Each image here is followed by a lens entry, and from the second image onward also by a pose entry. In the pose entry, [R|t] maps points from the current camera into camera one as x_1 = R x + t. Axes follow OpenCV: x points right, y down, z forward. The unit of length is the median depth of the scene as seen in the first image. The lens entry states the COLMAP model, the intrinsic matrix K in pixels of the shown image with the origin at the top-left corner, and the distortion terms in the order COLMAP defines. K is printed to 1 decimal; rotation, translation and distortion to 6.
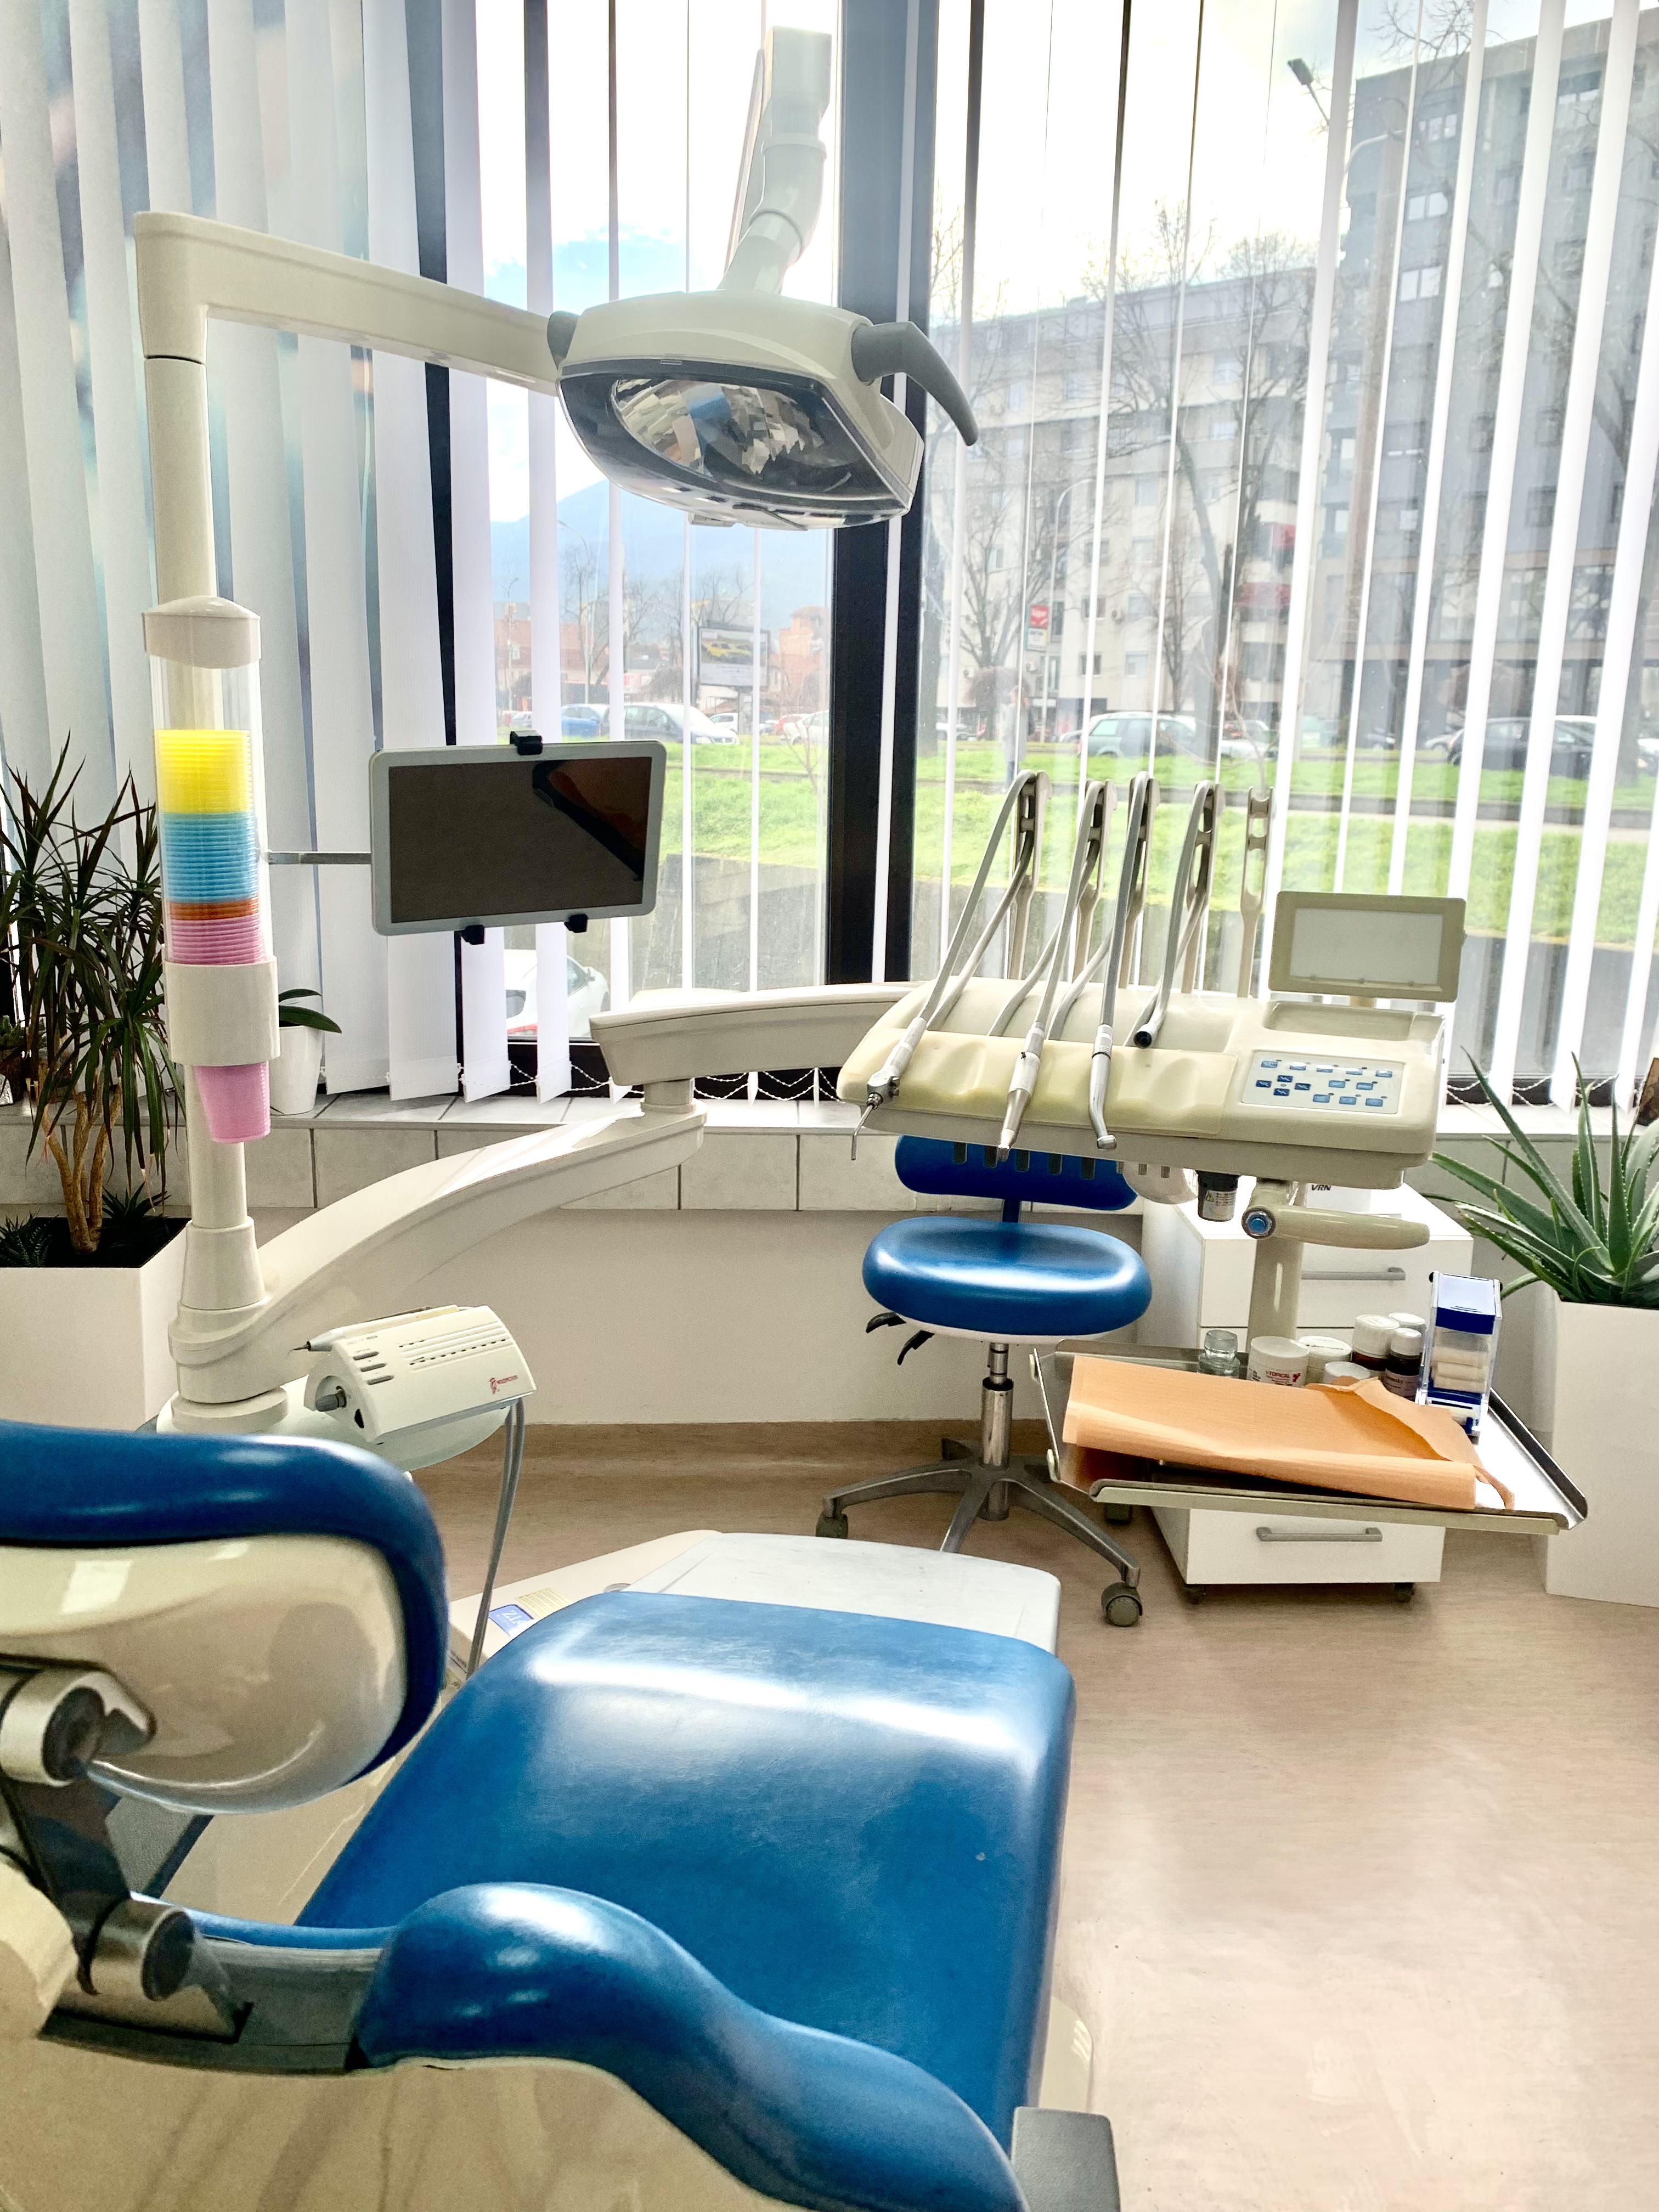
lens RADIAL K [[1689.1, 0, 839.4], [0, 1689.1, 1098.8], [0, 0, 1]] dist [0.006393, -0.013788]
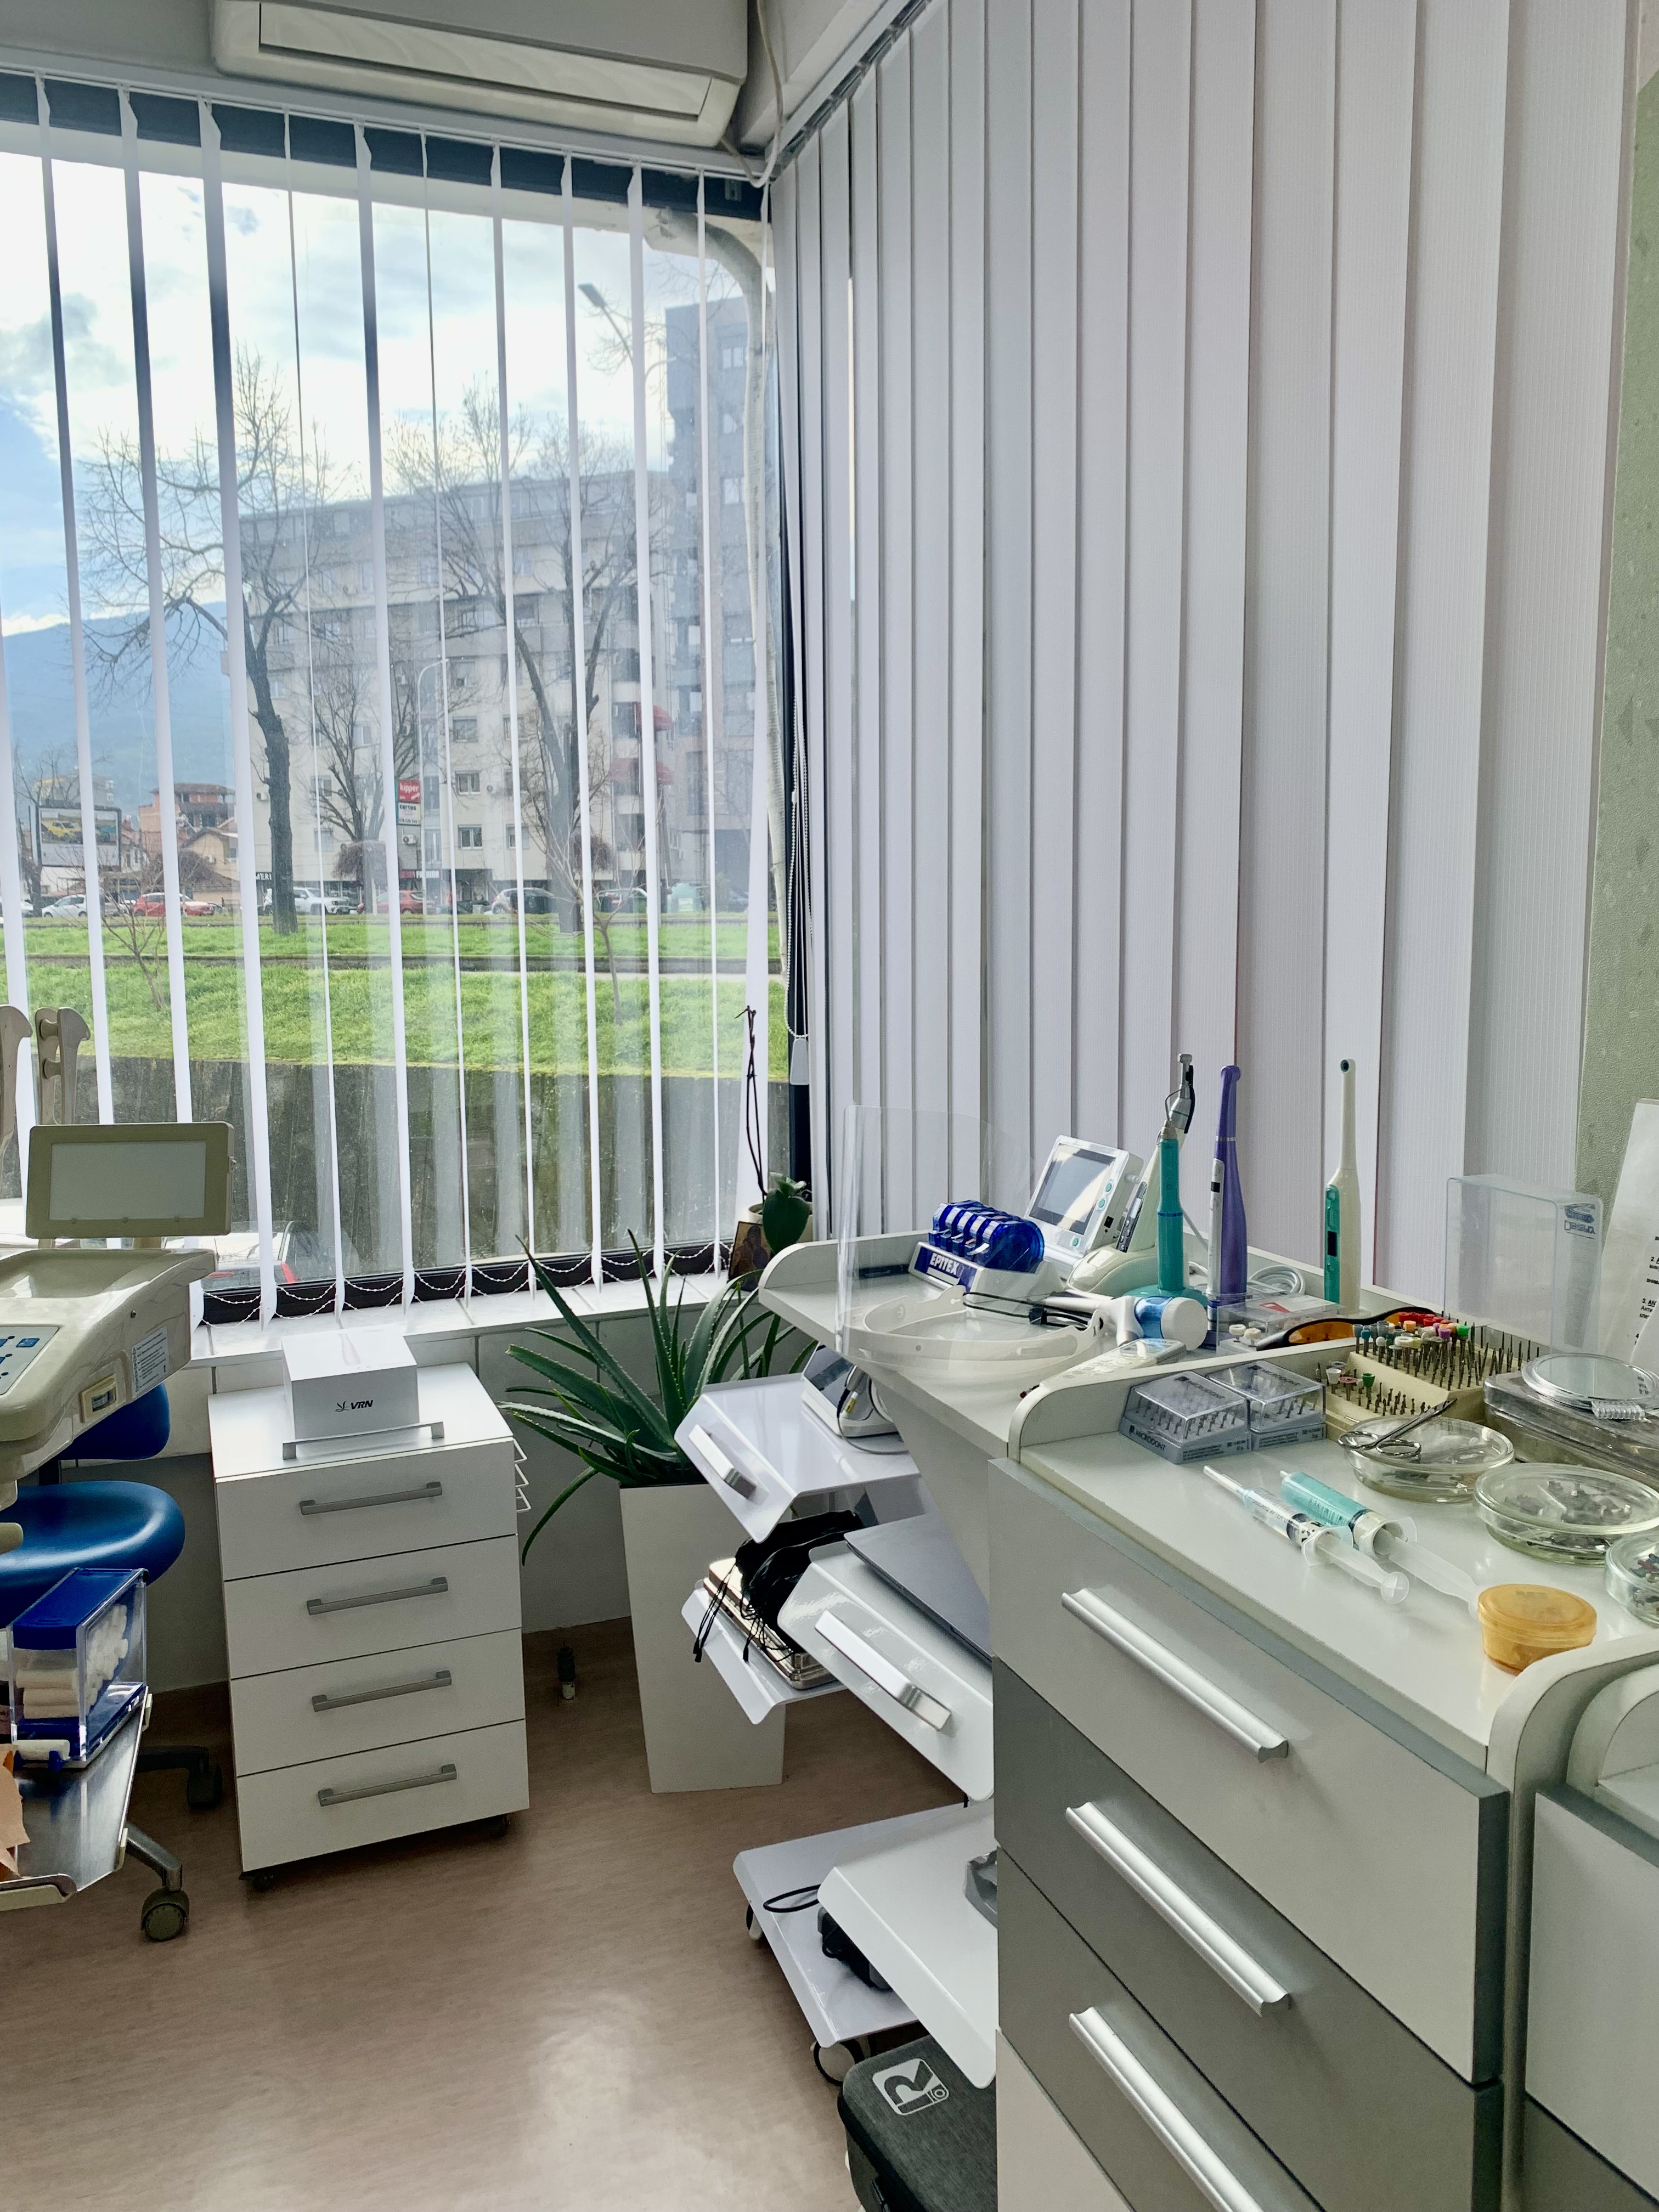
lens RADIAL K [[1689.1, 0, 870.3], [0, 1689.1, 1073.3], [0, 0, 1]] dist [0.006393, -0.013788]
pose [[0.934968, -0.068068, 0.348141, 0.224041], [0.106255, 0.990094, -0.091777, -0.013107], [-0.338445, 0.122801, 0.932939, 0.004916]]
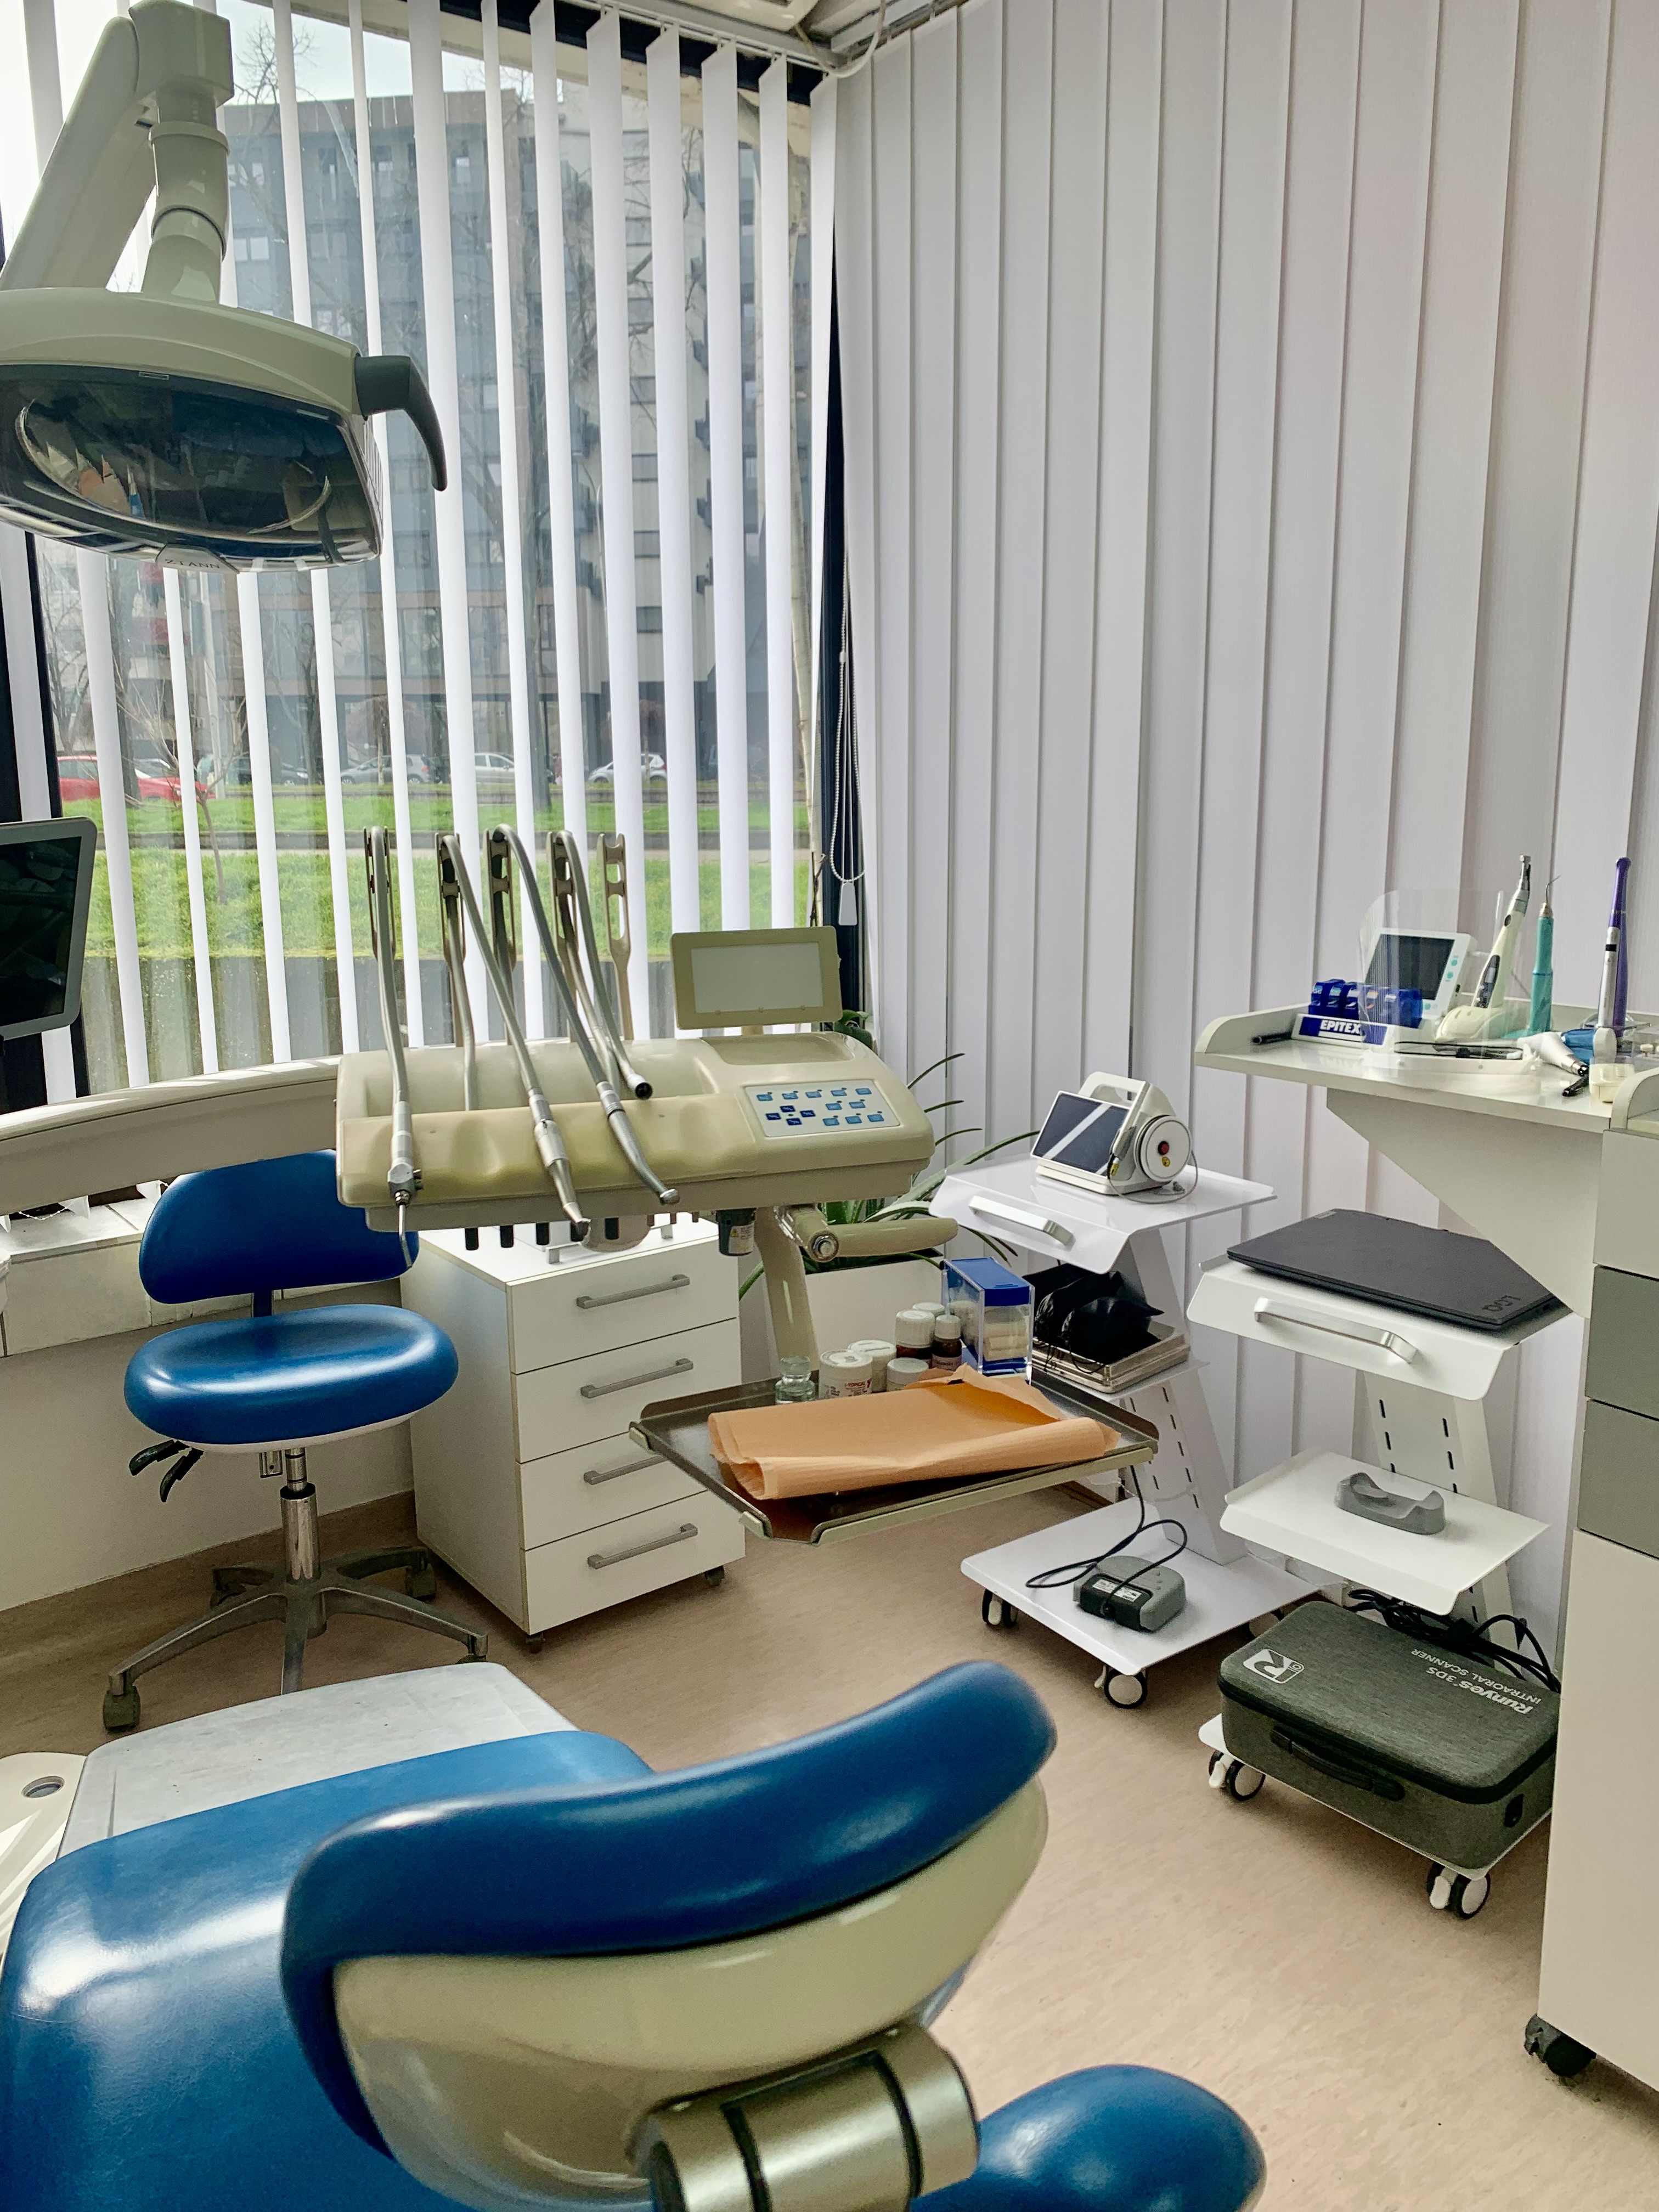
lens RADIAL K [[1689.1, 0, 845.9], [0, 1689.1, 1090.1], [0, 0, 1]] dist [0.006393, -0.013788]
pose [[0.807951, -0.140350, 0.572291, -0.160399], [0.154430, 0.987707, 0.024205, -0.022556], [-0.568653, 0.068822, 0.819694, 0.060714]]
